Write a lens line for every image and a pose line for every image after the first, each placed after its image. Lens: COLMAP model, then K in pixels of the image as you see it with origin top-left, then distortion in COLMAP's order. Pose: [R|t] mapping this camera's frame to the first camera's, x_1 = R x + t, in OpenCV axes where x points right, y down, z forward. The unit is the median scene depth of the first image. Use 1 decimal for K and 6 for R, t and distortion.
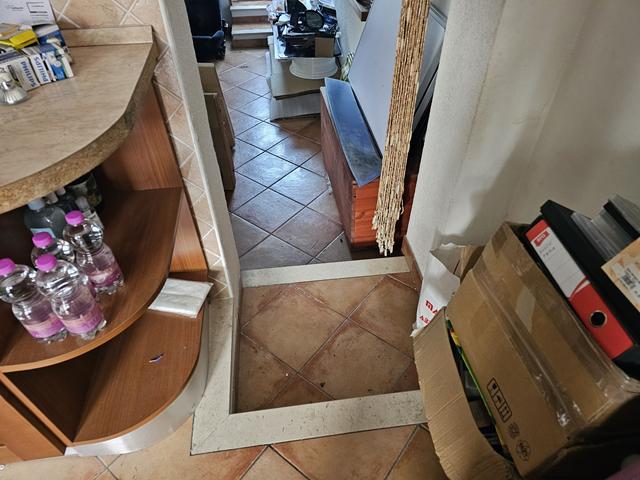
lens RADIAL K [[426.3, 0, 329.9], [0, 426.3, 238.1], [0, 0, 1]] dist [0.085978, -0.066909]
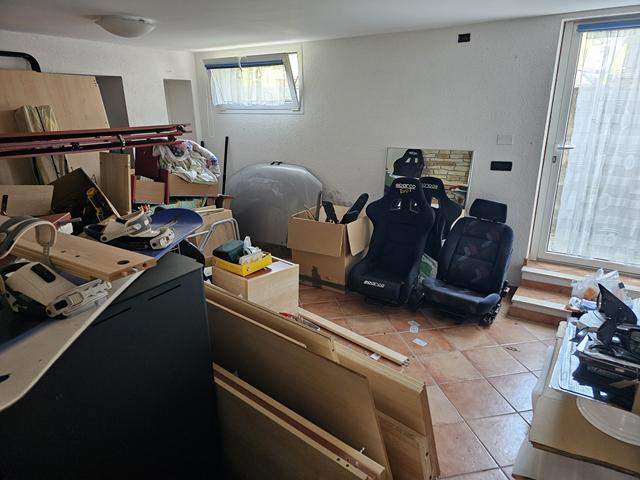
lens RADIAL K [[426.3, 0, 329.9], [0, 426.3, 238.1], [0, 0, 1]] dist [0.085978, -0.066909]
pose [[0.759601, 0.186488, -0.623080, -0.015263], [-0.433572, 0.859281, -0.271388, -0.223803], [0.484790, 0.476297, 0.733567, 0.240063]]
